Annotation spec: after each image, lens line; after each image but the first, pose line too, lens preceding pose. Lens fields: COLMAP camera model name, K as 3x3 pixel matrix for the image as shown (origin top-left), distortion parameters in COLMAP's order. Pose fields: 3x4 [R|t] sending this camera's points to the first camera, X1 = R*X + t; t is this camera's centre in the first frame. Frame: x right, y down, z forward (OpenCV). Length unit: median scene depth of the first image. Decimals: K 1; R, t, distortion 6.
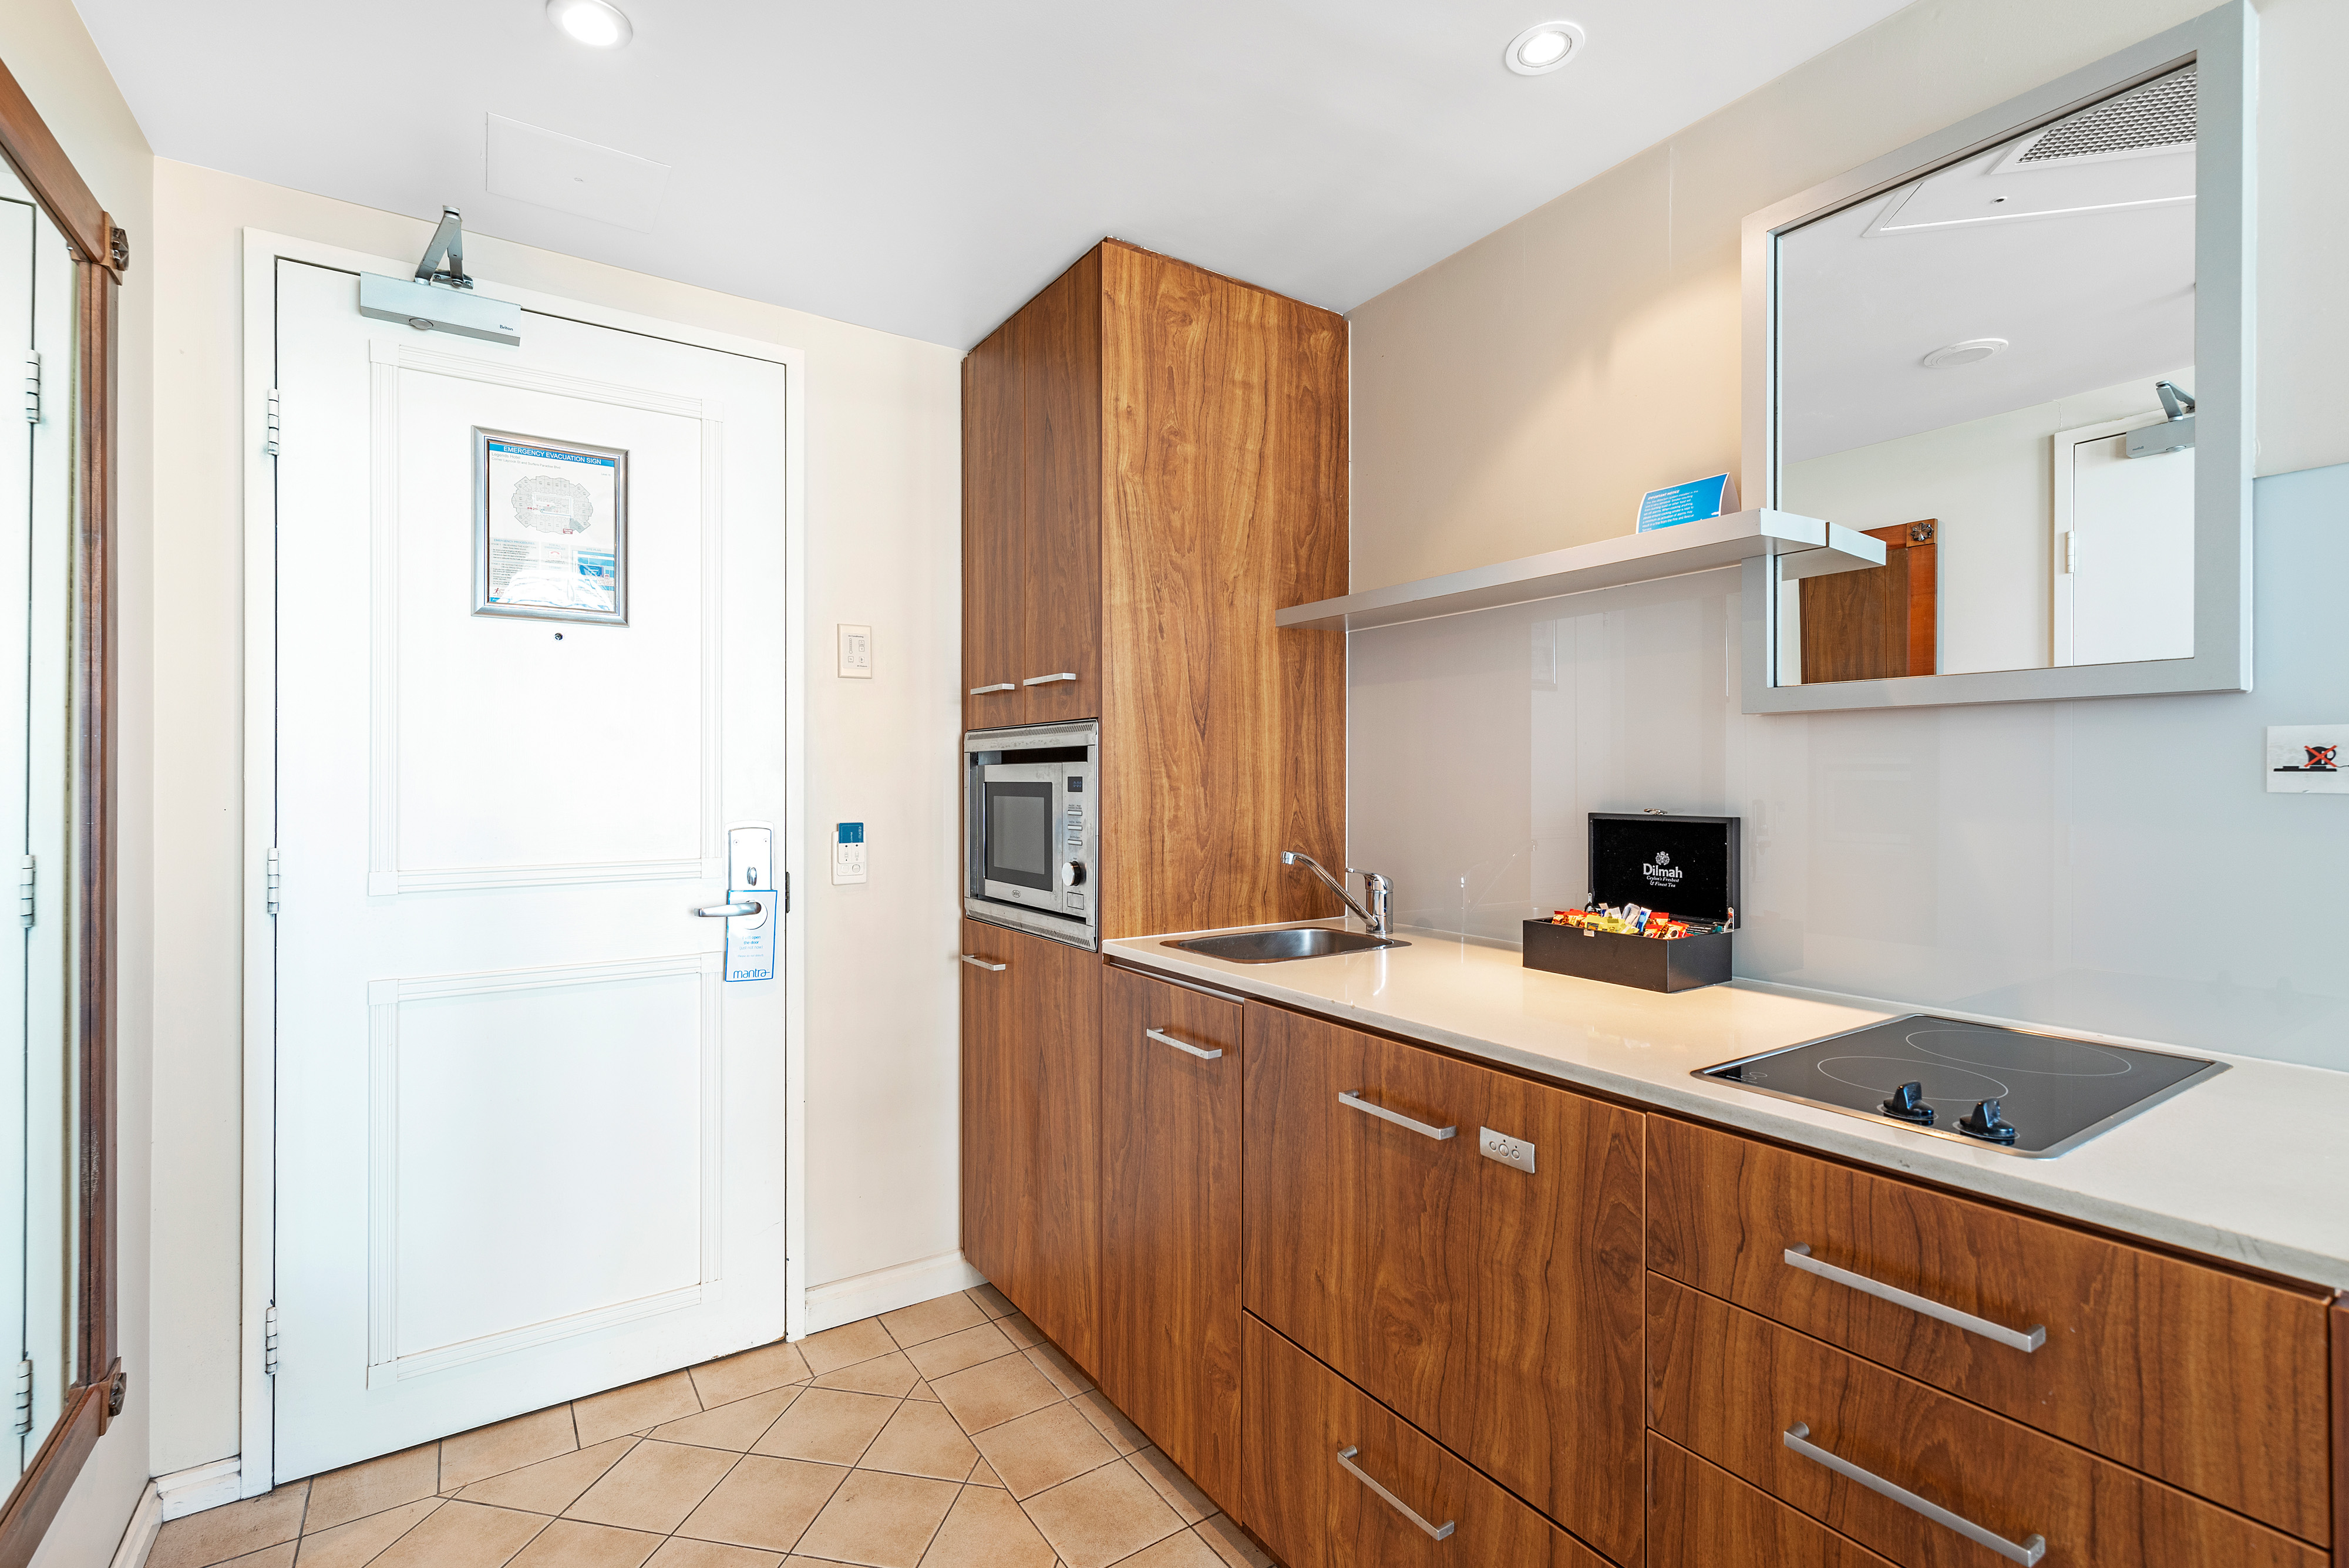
lens RADIAL K [[1058.6, 0, 1176.6], [0, 1058.6, 775.9], [0, 0, 1]] dist [0.003632, 0.000340]
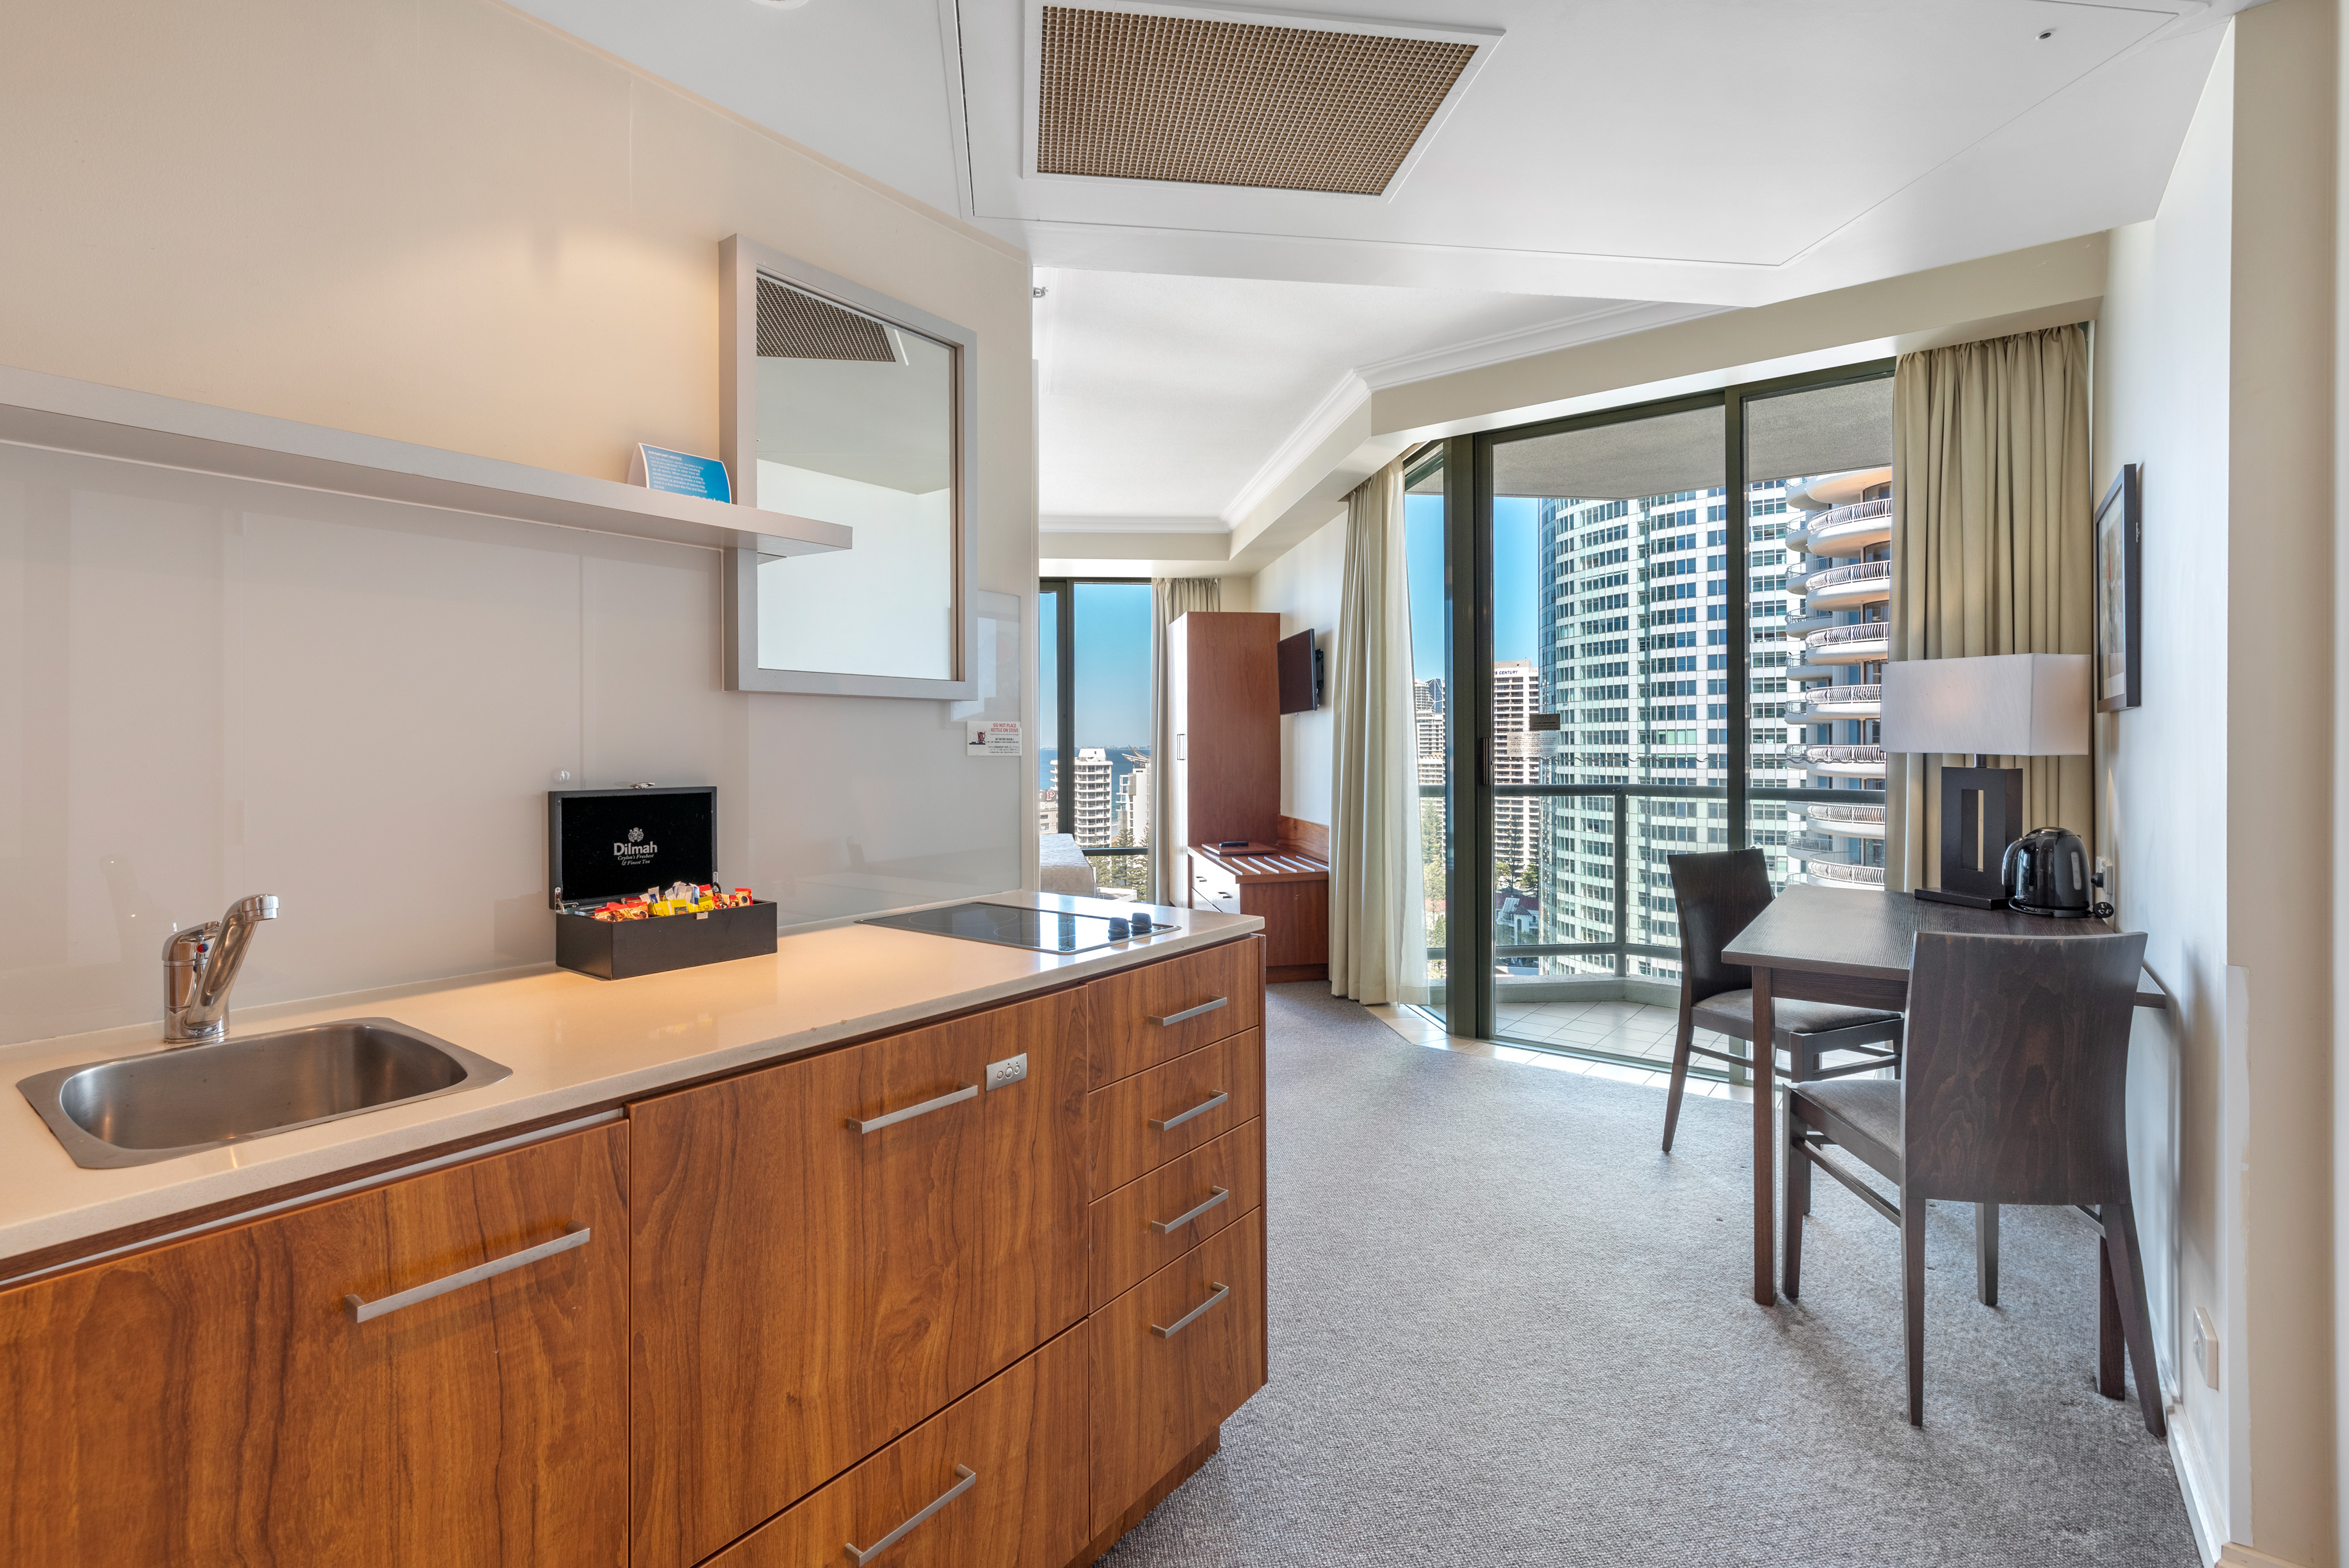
lens RADIAL K [[1058.6, 0, 1178.0], [0, 1058.6, 764.0], [0, 0, 1]] dist [0.003632, 0.000340]
pose [[-0.325915, -0.011032, 0.945335, -0.755907], [0.004874, 0.999899, 0.013349, 0.005723], [-0.945387, 0.008958, -0.325828, 1.093393]]
